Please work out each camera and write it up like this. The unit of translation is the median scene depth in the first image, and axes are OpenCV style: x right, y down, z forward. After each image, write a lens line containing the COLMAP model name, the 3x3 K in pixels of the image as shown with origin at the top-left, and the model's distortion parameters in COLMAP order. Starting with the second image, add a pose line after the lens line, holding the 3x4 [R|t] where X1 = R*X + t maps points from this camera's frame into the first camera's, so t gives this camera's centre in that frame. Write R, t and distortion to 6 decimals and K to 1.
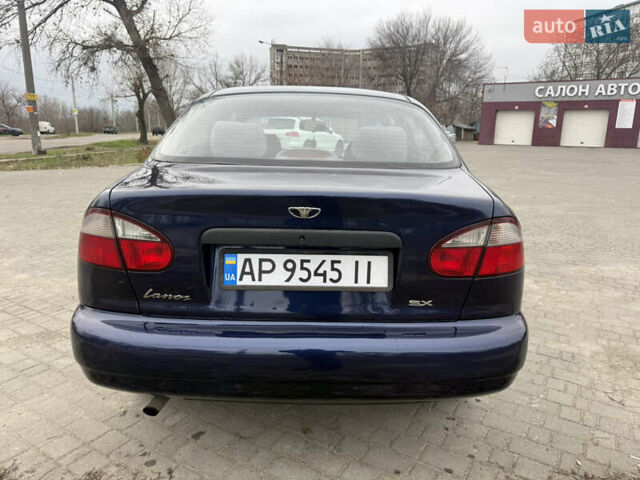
lens RADIAL K [[463.9, 0, 320.4], [0, 463.9, 239.4], [0, 0, 1]] dist [0.003744, -0.002056]
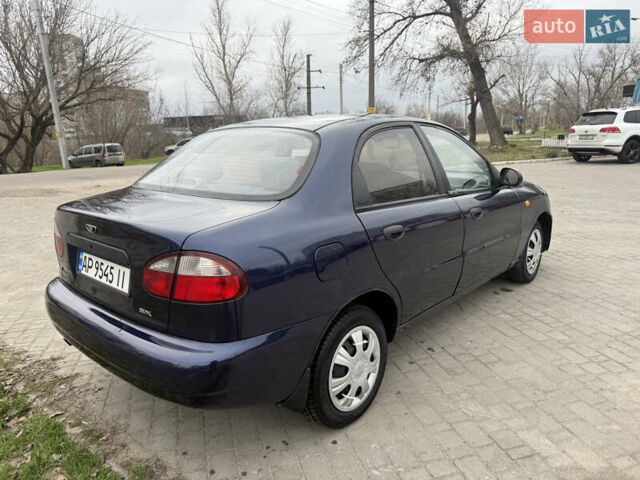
lens RADIAL K [[464.6, 0, 320.1], [0, 464.6, 243.8], [0, 0, 1]] dist [-0.004589, -0.005358]
pose [[0.731777, 0.115255, -0.671728, 0.112270], [-0.107230, 0.992792, 0.053527, -0.012916], [0.673056, 0.032859, 0.738861, 0.032914]]
